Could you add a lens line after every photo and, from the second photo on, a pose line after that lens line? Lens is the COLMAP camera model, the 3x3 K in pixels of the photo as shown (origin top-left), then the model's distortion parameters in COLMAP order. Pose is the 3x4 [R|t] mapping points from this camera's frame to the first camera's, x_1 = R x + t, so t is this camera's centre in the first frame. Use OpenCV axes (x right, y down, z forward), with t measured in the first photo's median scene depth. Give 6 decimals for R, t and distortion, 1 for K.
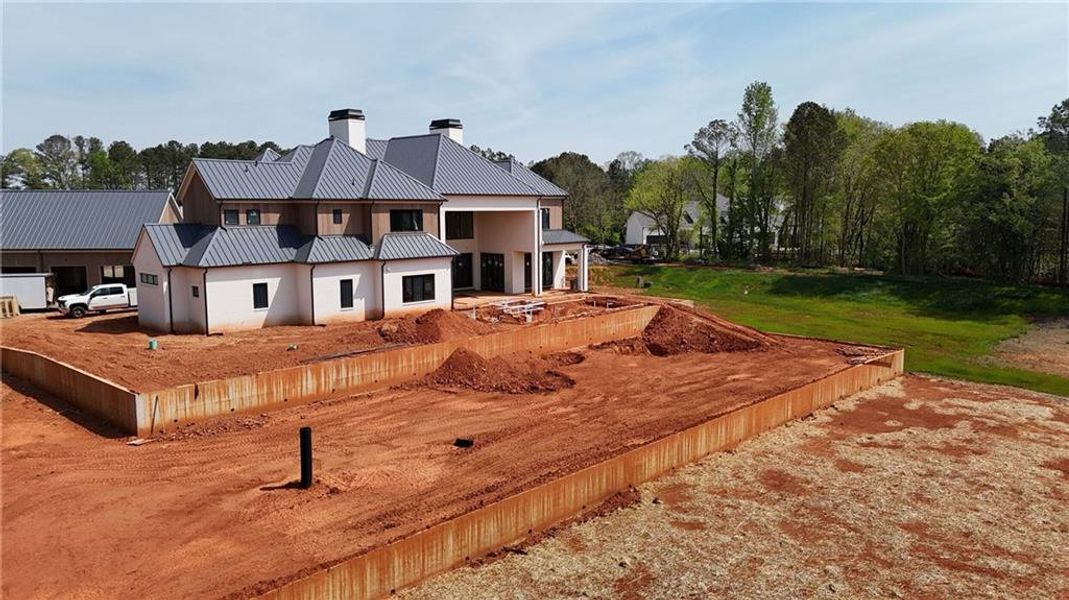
lens RADIAL K [[778.8, 0, 535.2], [0, 778.8, 296.4], [0, 0, 1]] dist [0.062580, -0.043642]
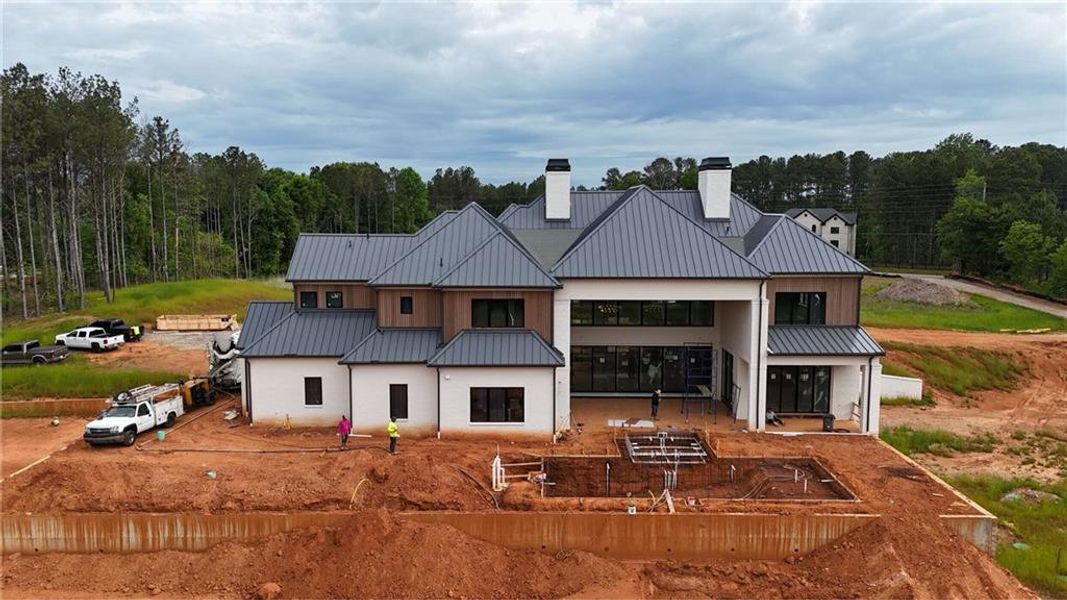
lens RADIAL K [[777.3, 0, 535.0], [0, 777.3, 301.0], [0, 0, 1]] dist [0.062580, -0.043642]
pose [[0.688059, 0.089950, -0.720058, 0.416380], [-0.086655, 0.995372, 0.041538, -0.148273], [0.720462, 0.033816, 0.692669, 0.518862]]
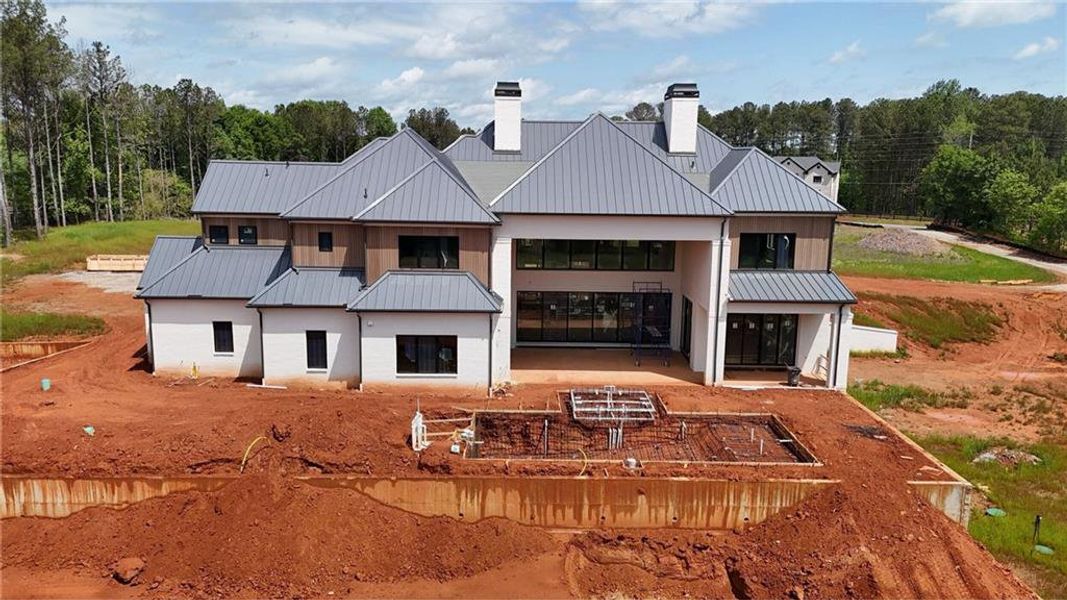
lens RADIAL K [[777.3, 0, 533.6], [0, 777.3, 303.0], [0, 0, 1]] dist [0.062580, -0.043642]
pose [[0.700410, 0.144593, -0.698941, 0.387960], [-0.098836, 0.989479, 0.105654, -0.138091], [0.706865, -0.004921, 0.707332, 0.607781]]
